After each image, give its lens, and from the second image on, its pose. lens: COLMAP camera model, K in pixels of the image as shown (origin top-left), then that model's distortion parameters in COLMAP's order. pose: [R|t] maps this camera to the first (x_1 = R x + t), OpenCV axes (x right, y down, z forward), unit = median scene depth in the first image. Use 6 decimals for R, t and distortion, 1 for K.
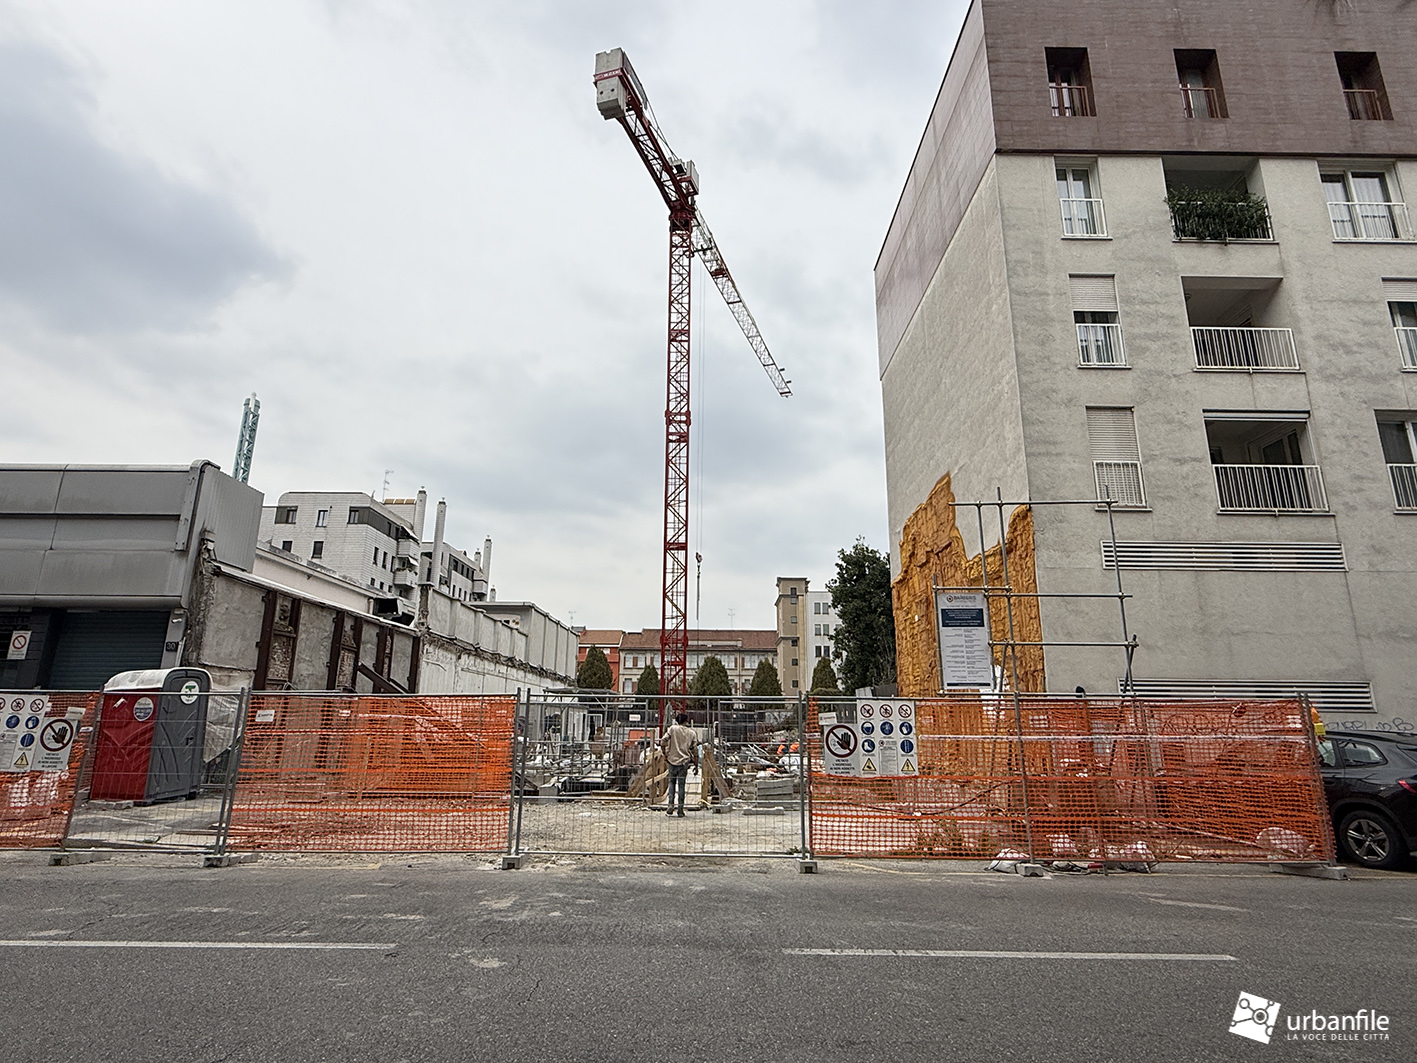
lens RADIAL K [[775.1, 0, 707.8], [0, 775.1, 527.5], [0, 0, 1]] dist [0.004704, 0.002900]
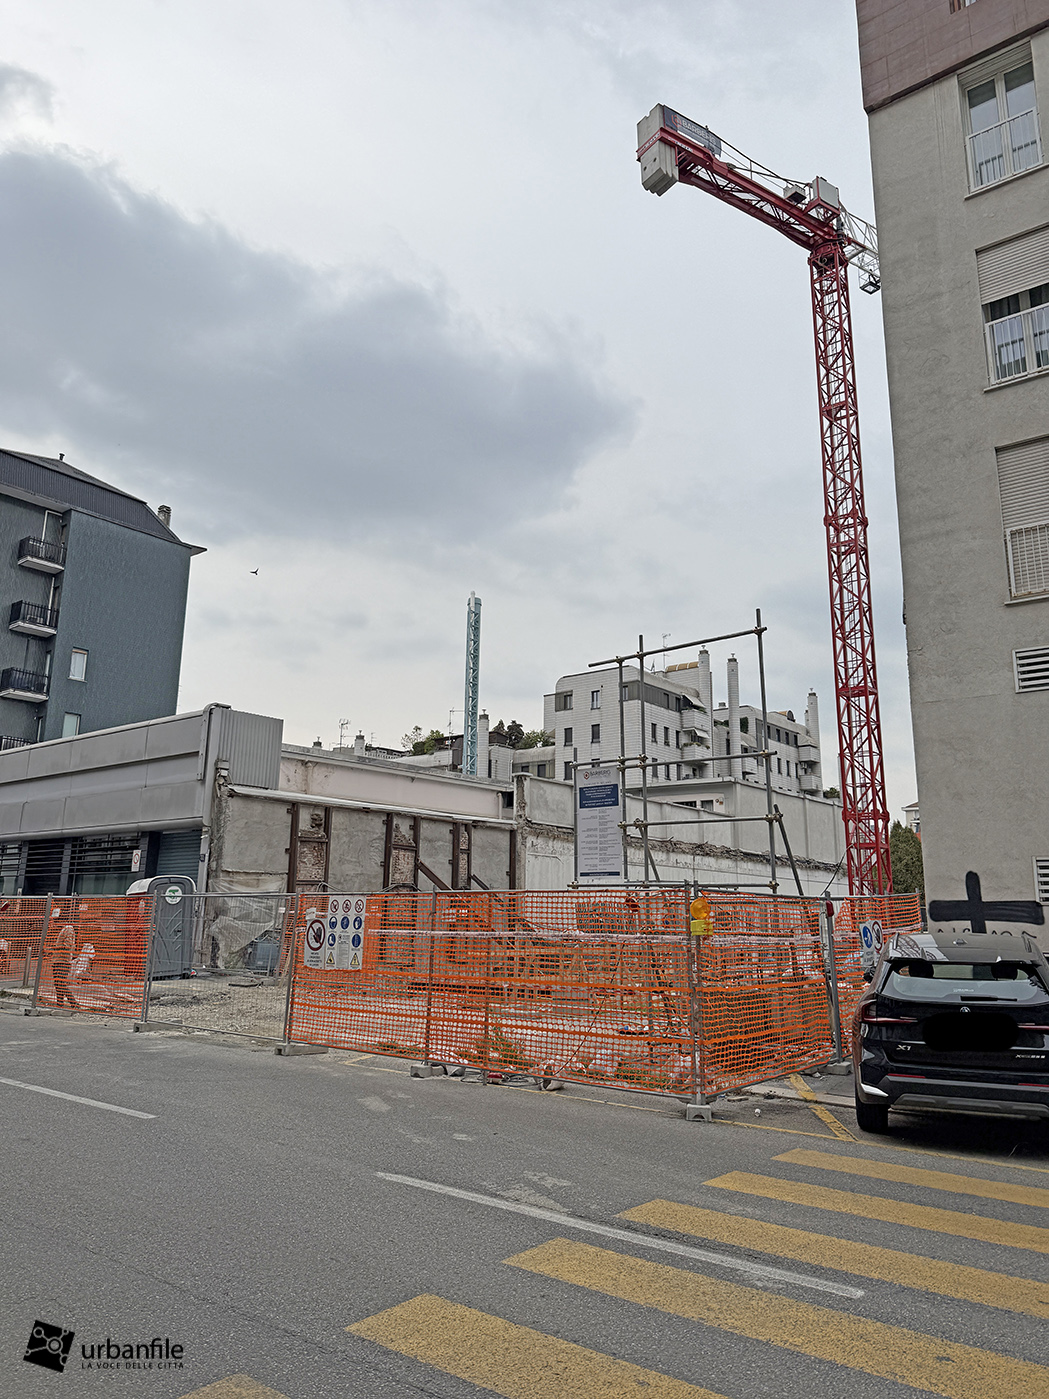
lens RADIAL K [[988.1, 0, 524.6], [0, 988.1, 694.8], [0, 0, 1]] dist [0.066757, -0.044016]
pose [[0.781290, -0.134739, -0.609451, 0.648157], [0.147979, 0.988570, -0.028853, 0.016728], [0.606373, -0.067643, 0.792298, 0.061262]]
